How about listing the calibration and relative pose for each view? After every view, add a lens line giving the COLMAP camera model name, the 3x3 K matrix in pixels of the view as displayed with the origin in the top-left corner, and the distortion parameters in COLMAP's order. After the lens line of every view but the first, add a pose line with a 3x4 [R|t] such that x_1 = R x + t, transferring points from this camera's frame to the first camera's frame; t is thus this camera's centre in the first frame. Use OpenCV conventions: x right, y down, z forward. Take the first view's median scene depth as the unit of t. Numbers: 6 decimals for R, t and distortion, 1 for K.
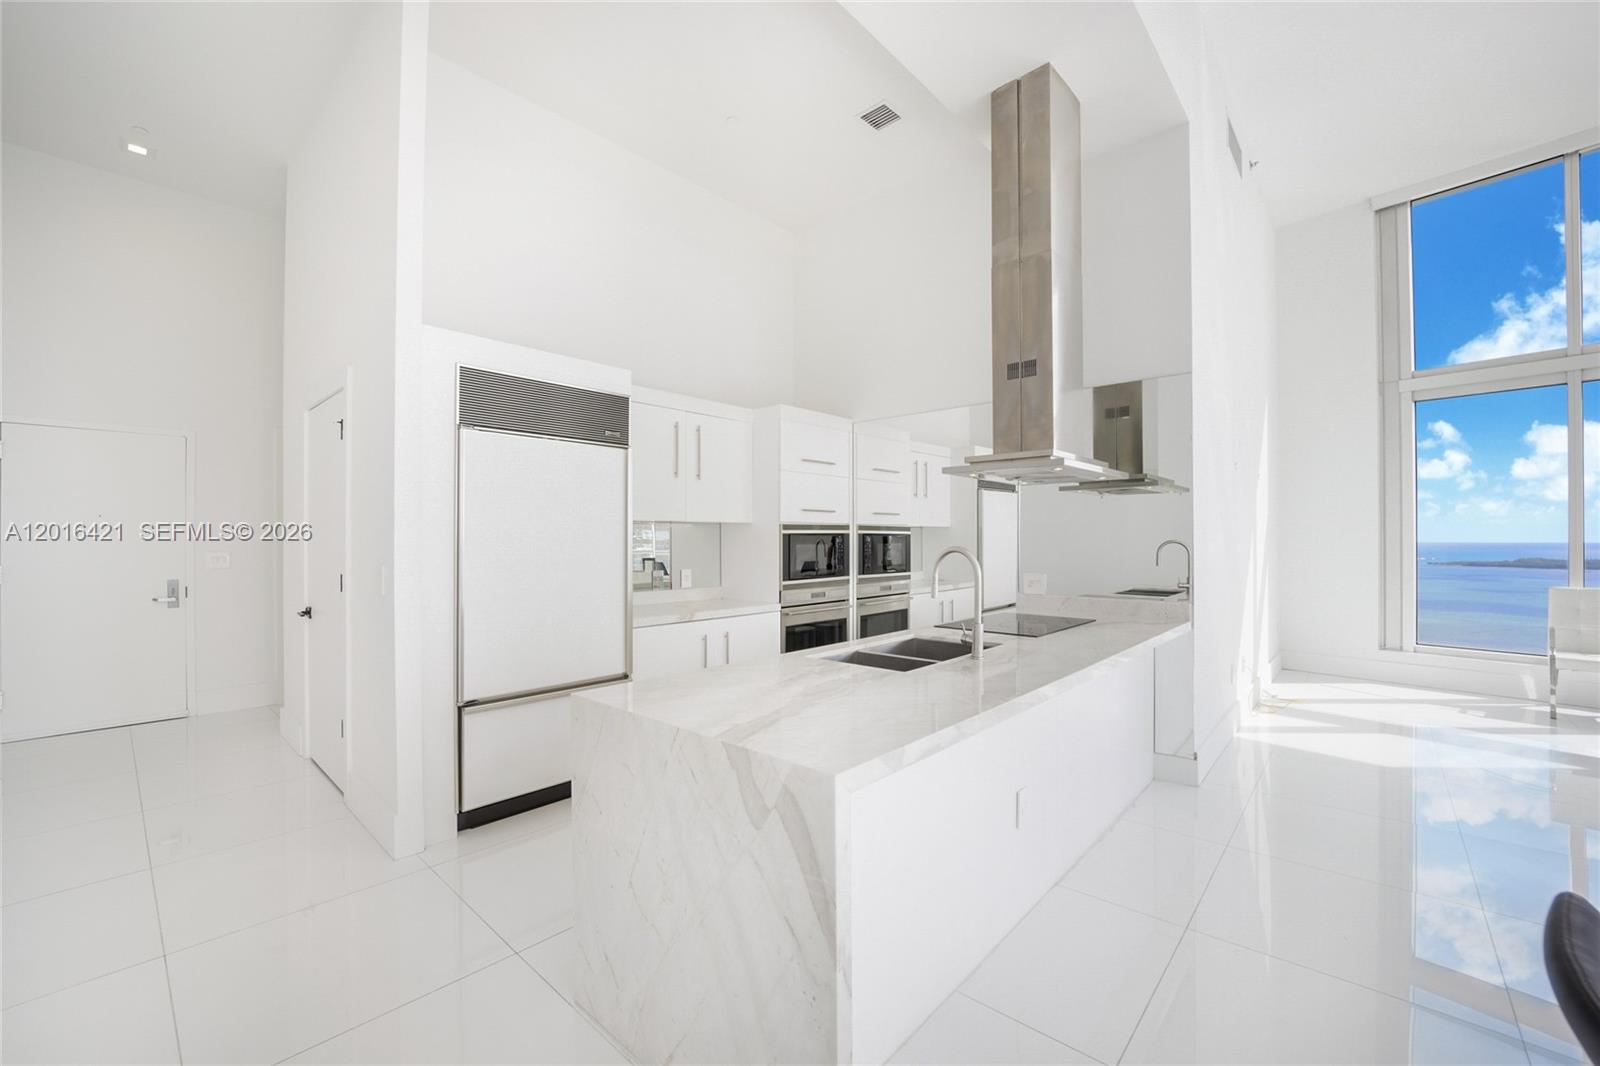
lens RADIAL K [[657.0, 0, 810.0], [0, 657.0, 537.2], [0, 0, 1]] dist [-0.026618, -0.000077]
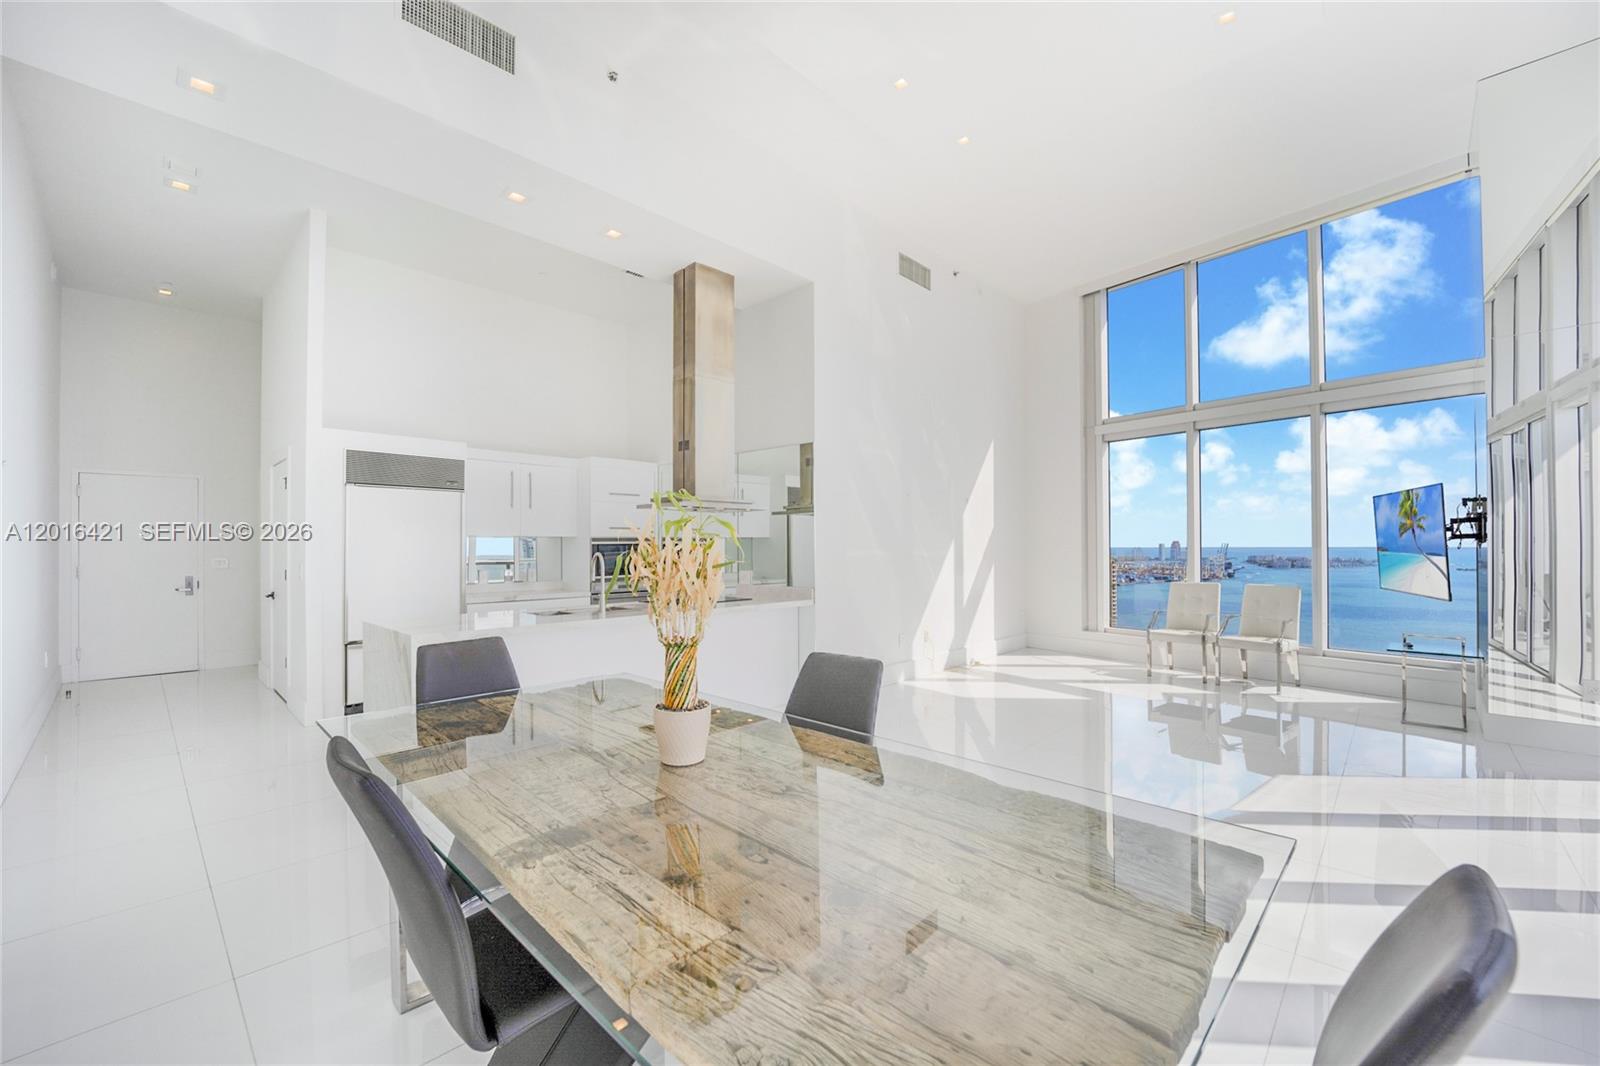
lens RADIAL K [[657.0, 0, 810.0], [0, 657.0, 537.2], [0, 0, 1]] dist [-0.026618, -0.000077]
pose [[0.999778, -0.001247, -0.021029, 0.550412], [0.001070, 0.999964, -0.008424, -0.008694], [0.021038, 0.008400, 0.999743, -0.525442]]
